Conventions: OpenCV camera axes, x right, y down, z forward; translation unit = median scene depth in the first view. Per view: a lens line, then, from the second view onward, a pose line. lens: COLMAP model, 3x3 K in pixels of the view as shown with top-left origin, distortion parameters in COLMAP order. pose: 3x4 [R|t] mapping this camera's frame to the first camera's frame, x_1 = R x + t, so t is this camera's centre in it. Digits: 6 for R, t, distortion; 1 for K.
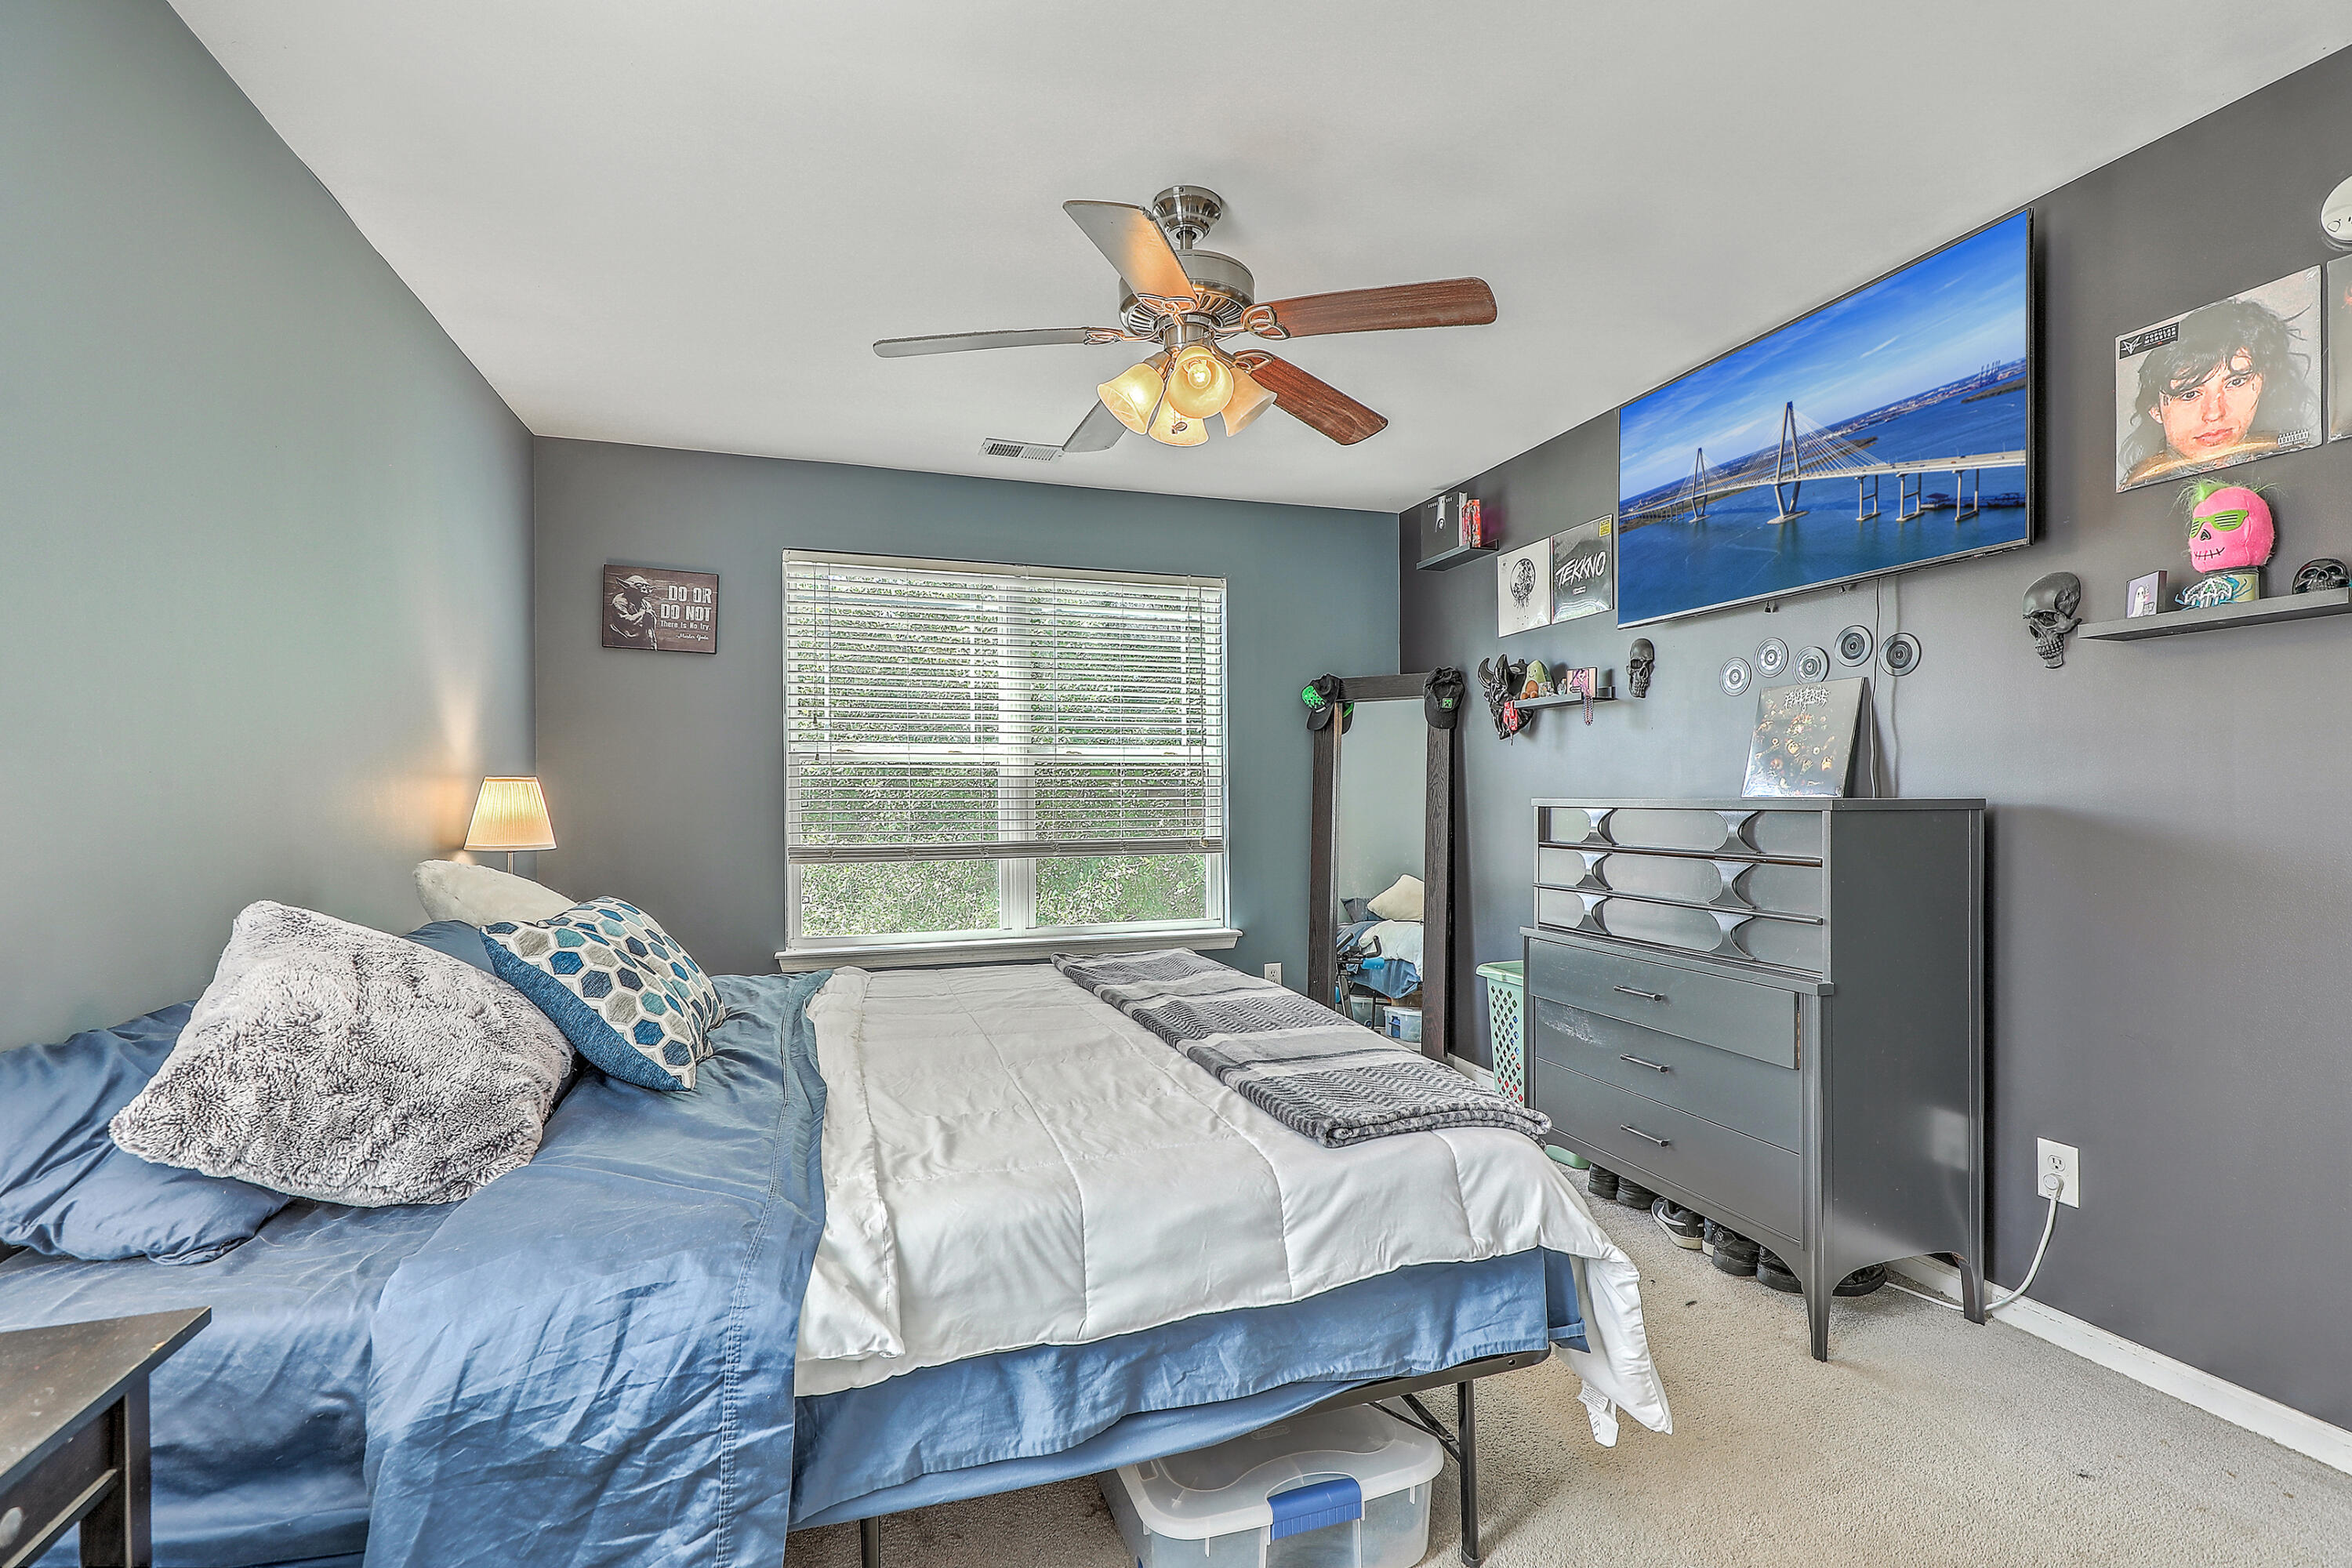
lens RADIAL K [[1059.8, 0, 1195.5], [0, 1059.8, 777.6], [0, 0, 1]] dist [-0.000644, -0.000551]
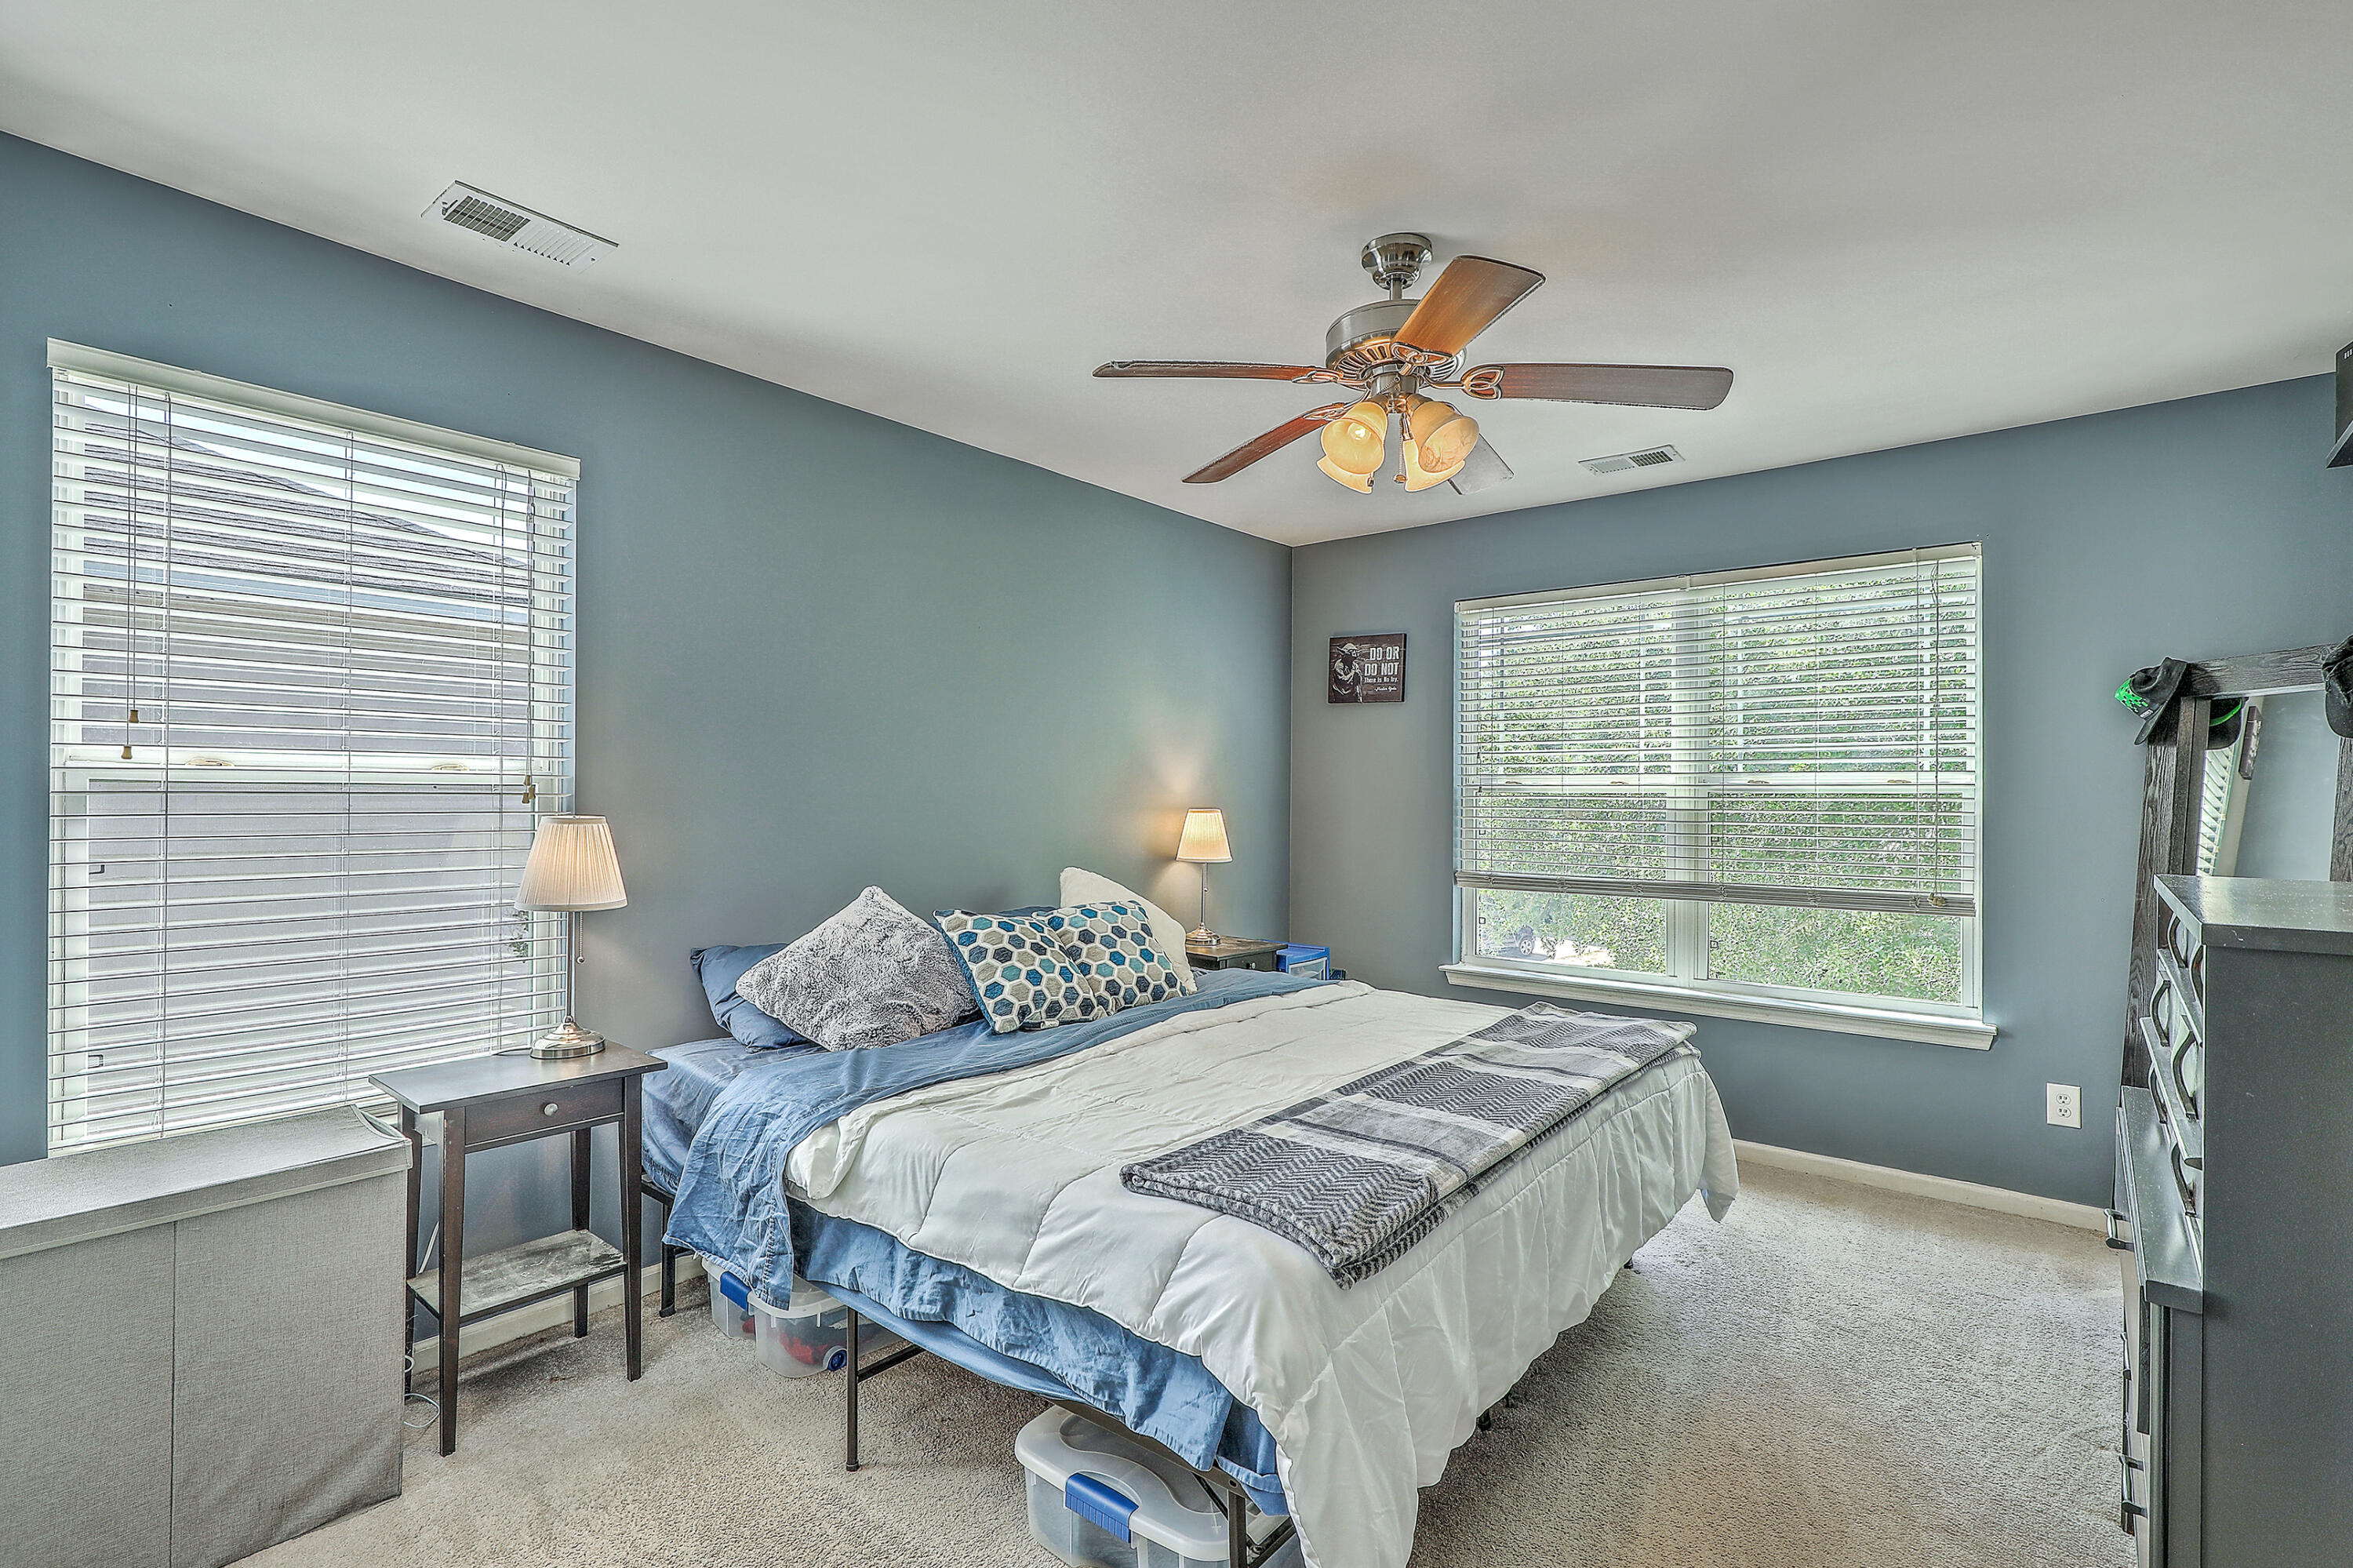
lens RADIAL K [[1054.8, 0, 1193.6], [0, 1054.8, 785.6], [0, 0, 1]] dist [0.003044, -0.000071]
pose [[0.547418, -0.001640, -0.836858, 0.514309], [0.001735, 0.999998, -0.000824, -0.030825], [0.836857, -0.001001, 0.547420, 0.223162]]
